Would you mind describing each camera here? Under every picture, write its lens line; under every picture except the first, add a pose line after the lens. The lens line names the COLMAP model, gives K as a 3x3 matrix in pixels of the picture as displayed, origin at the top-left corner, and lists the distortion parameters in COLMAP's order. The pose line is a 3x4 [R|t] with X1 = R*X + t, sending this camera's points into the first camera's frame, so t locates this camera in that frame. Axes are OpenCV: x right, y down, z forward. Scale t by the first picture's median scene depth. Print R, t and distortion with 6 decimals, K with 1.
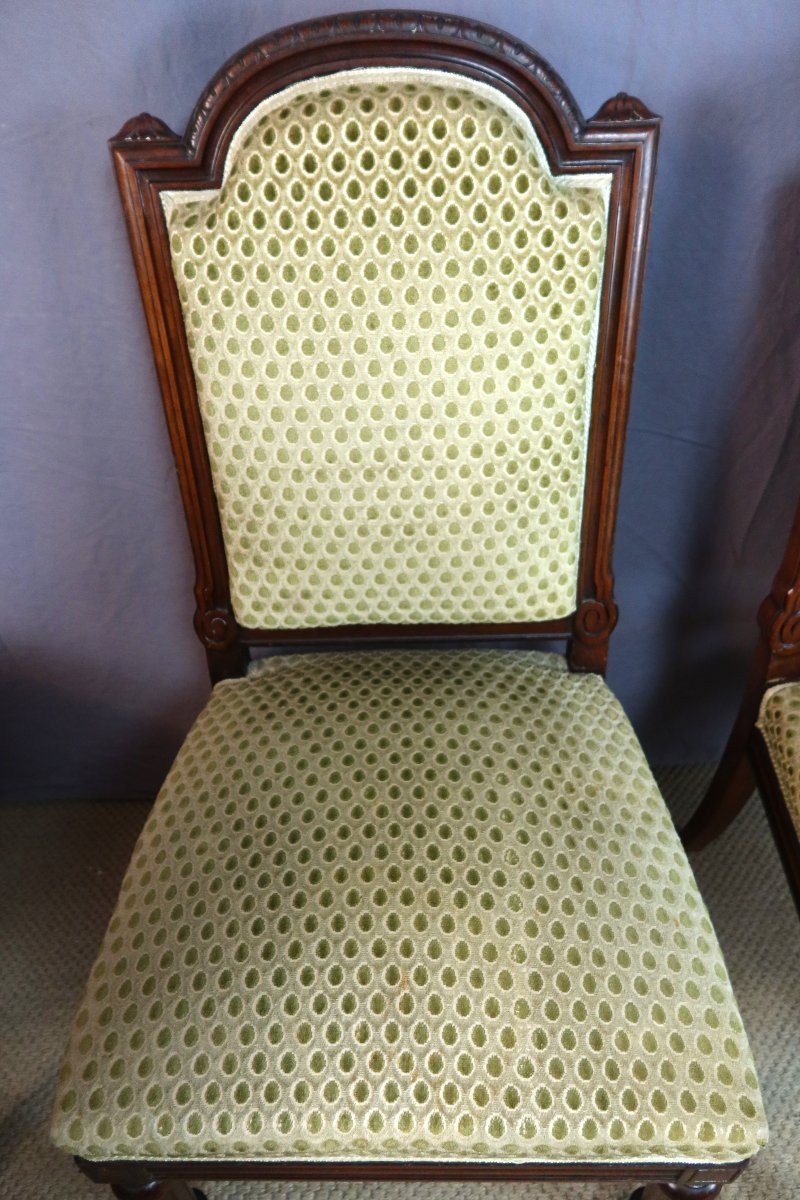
lens RADIAL K [[823.3, 0, 399.1], [0, 823.3, 602.6], [0, 0, 1]] dist [-0.028037, 0.003951]
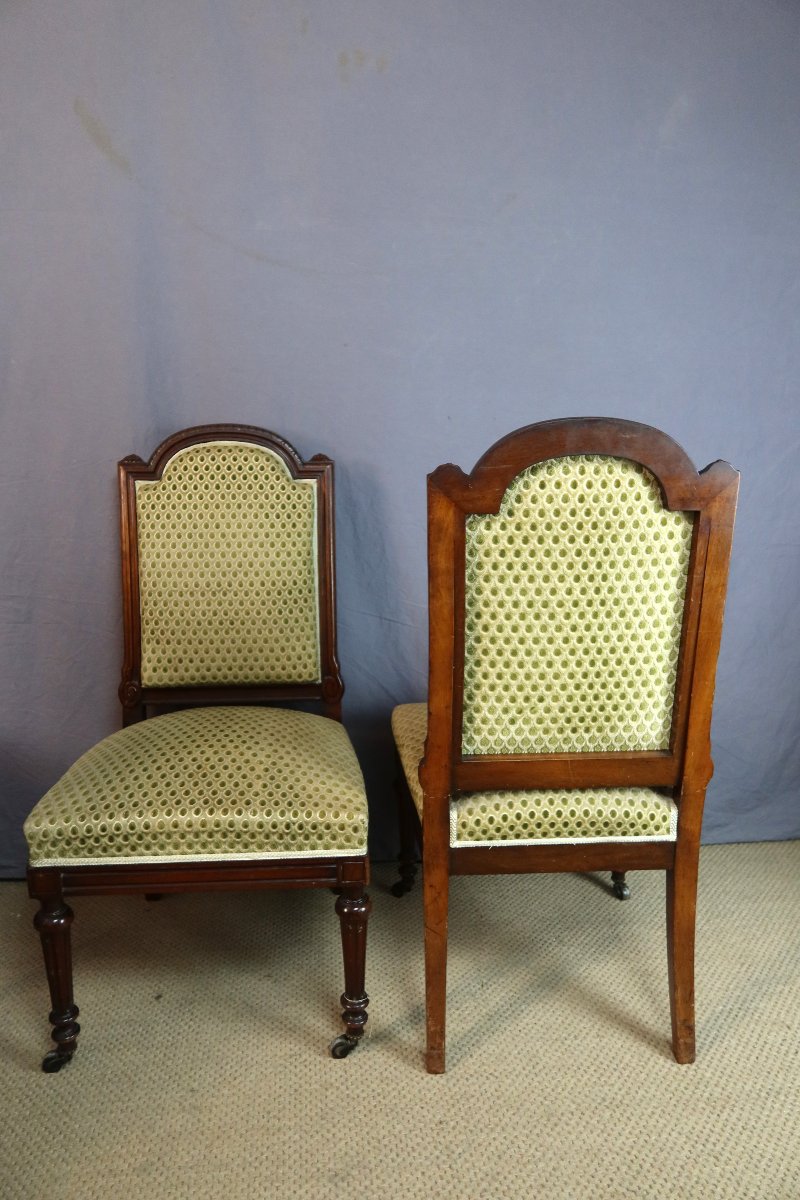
lens RADIAL K [[823.3, 0, 398.4], [0, 823.3, 596.8], [0, 0, 1]] dist [-0.028037, 0.003951]
pose [[0.995548, 0.020371, 0.092024, 0.287904], [0.028953, 0.863060, -0.504271, 1.109436], [-0.089694, 0.504690, 0.858628, -1.062666]]
